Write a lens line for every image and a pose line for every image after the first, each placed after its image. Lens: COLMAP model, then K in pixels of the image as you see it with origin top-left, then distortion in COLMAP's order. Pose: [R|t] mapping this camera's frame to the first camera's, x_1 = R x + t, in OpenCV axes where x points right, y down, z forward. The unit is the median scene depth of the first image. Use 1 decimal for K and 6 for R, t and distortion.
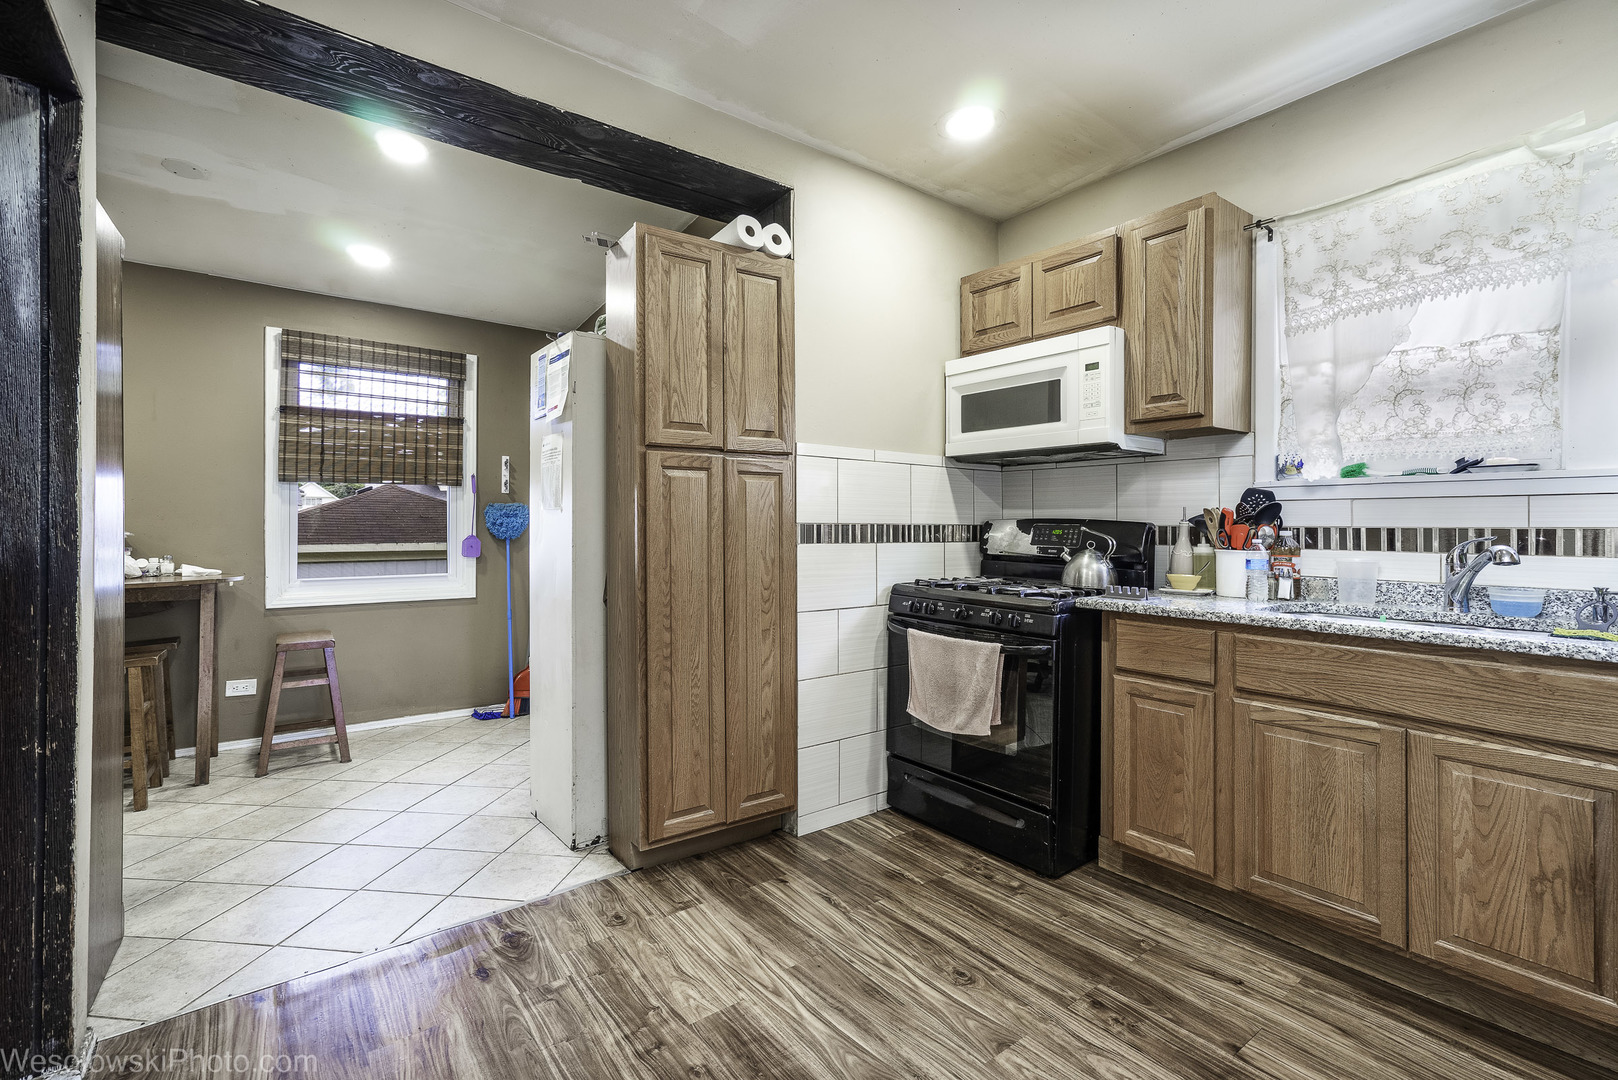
lens RADIAL K [[727.5, 0, 810.4], [0, 727.5, 528.3], [0, 0, 1]] dist [-0.003360, 0.008465]
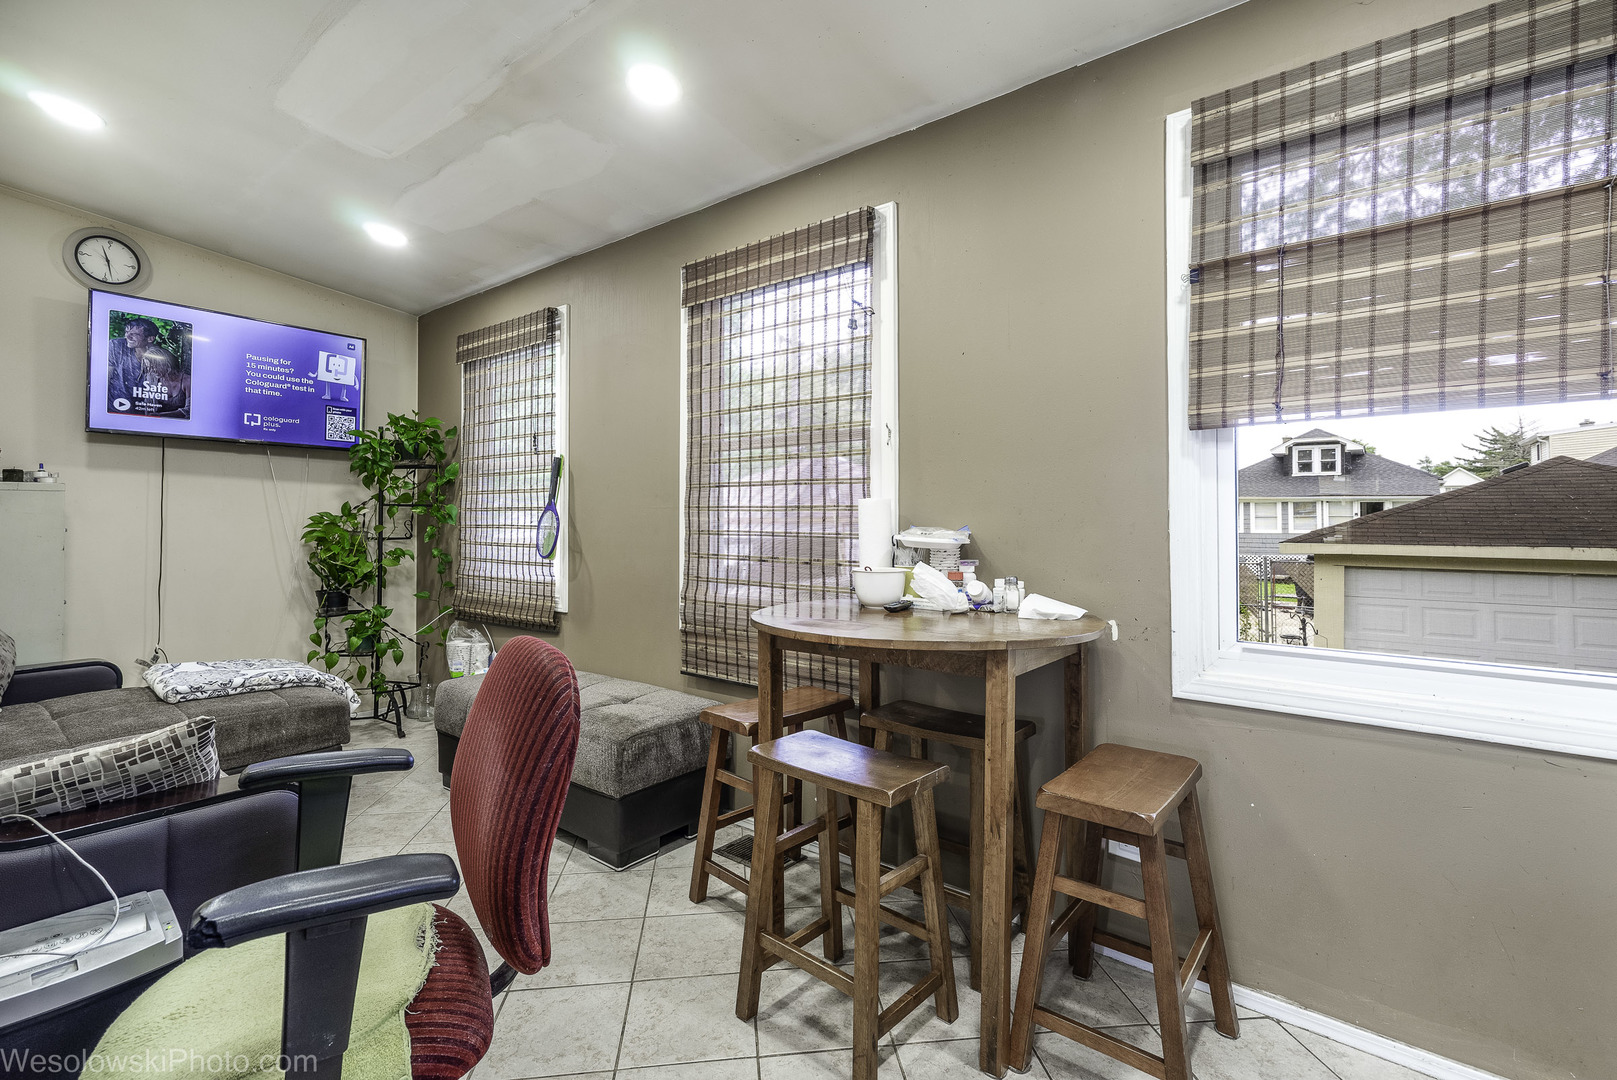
lens RADIAL K [[727.1, 0, 831.2], [0, 727.1, 506.1], [0, 0, 1]] dist [-0.003360, 0.008465]
pose [[0.242157, -0.014895, -0.970123, -0.332132], [-0.002248, 0.999871, -0.015913, -0.007836], [0.970235, 0.006034, 0.242092, 0.660673]]
